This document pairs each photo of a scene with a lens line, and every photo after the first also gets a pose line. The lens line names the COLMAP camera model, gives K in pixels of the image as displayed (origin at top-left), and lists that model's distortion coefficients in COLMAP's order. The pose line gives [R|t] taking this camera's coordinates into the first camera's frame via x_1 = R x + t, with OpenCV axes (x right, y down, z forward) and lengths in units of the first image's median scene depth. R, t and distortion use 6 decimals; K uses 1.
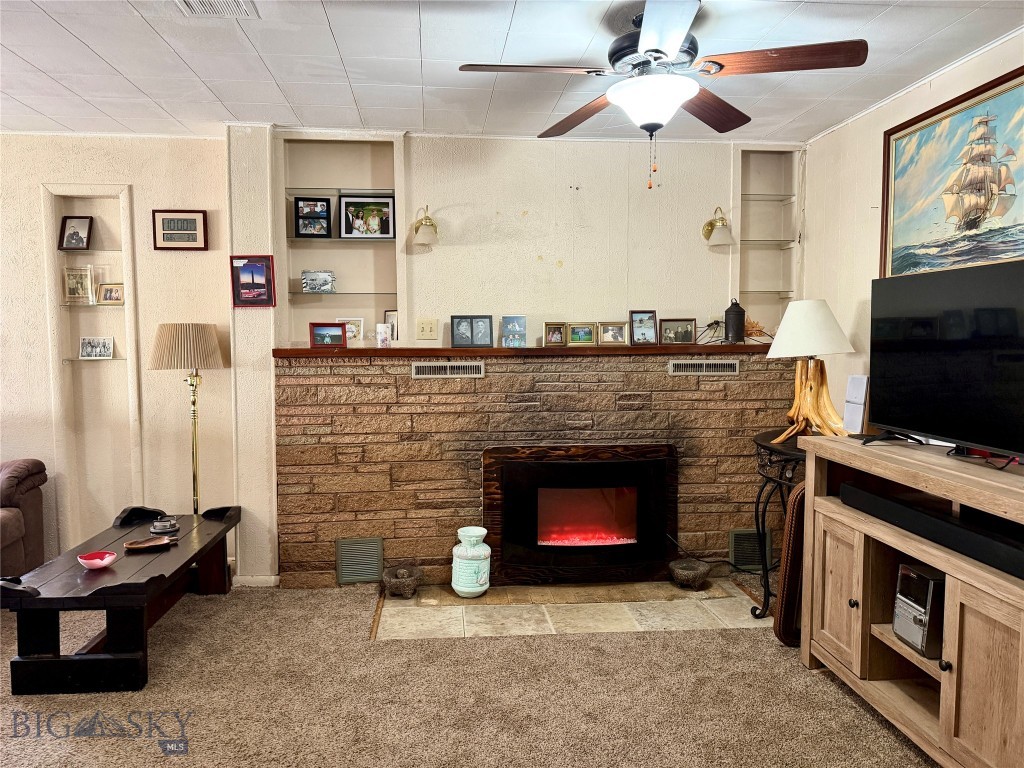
lens RADIAL K [[717.1, 0, 507.3], [0, 717.1, 375.3], [0, 0, 1]] dist [0.056930, -0.061414]
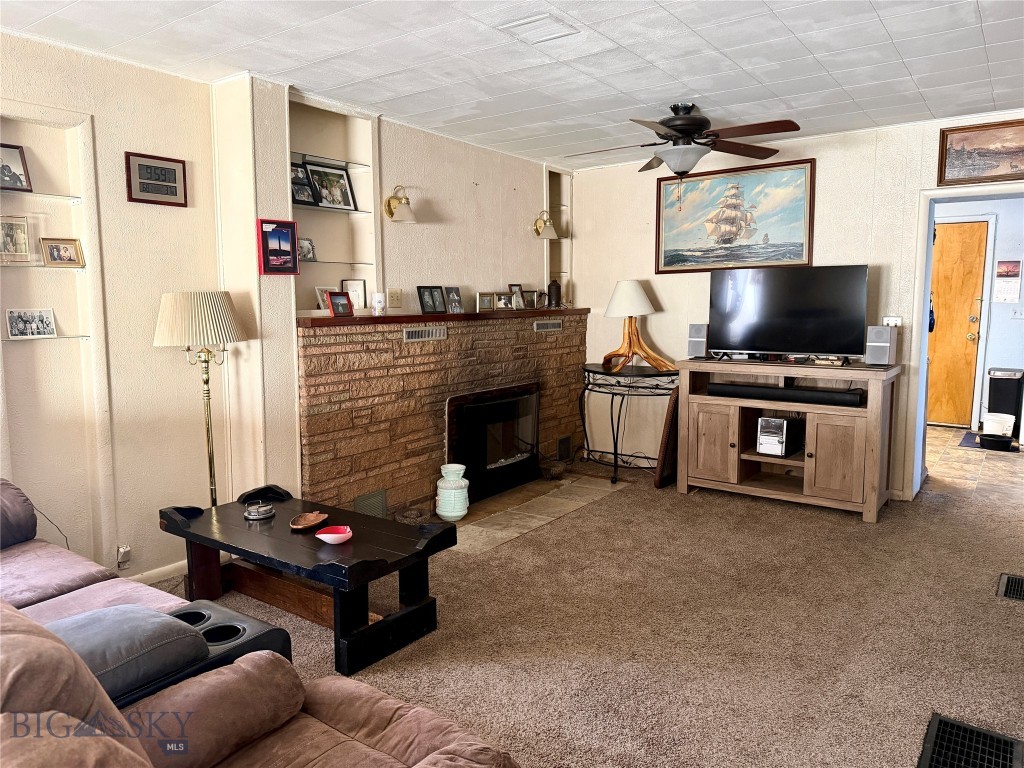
lens RADIAL K [[717.1, 0, 505.4], [0, 717.1, 382.4], [0, 0, 1]] dist [0.056930, -0.061414]
pose [[0.661438, -0.088905, 0.744711, -0.864066], [0.048289, 0.995937, 0.076008, -0.011145], [-0.748443, -0.014313, 0.663044, 0.140696]]
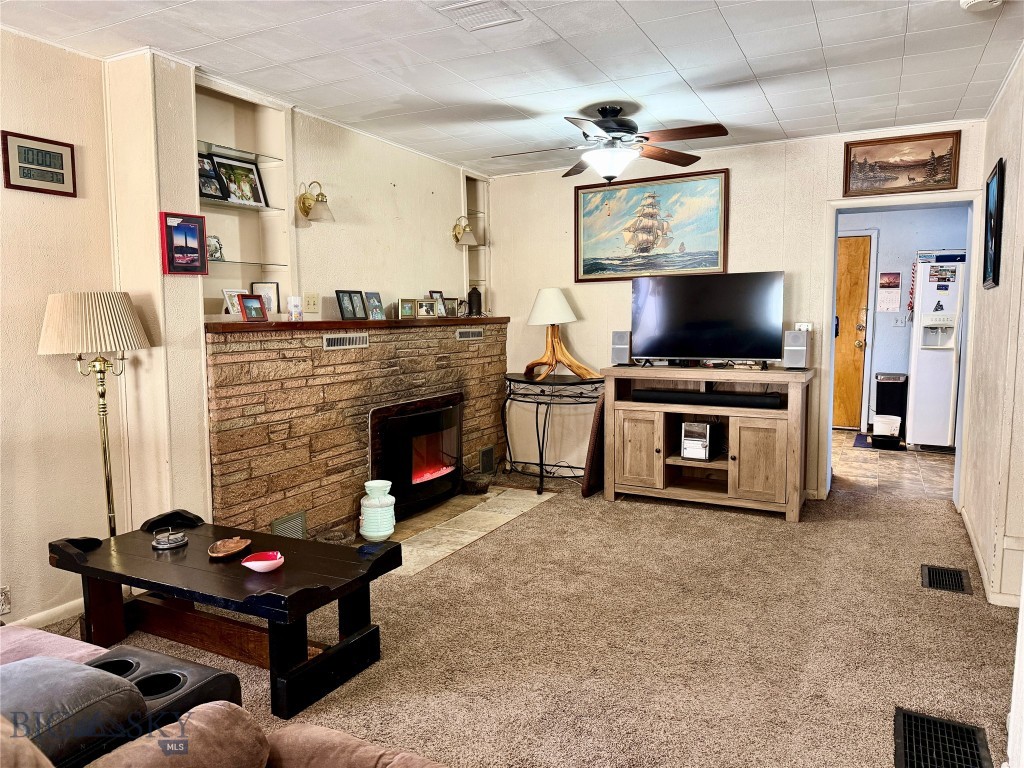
lens RADIAL K [[717.1, 0, 506.1], [0, 717.1, 386.6], [0, 0, 1]] dist [0.056930, -0.061414]
pose [[0.541856, -0.086229, 0.836036, -0.862544], [0.056082, 0.996216, 0.066402, 0.001608], [-0.838598, 0.010907, 0.544641, 0.212417]]
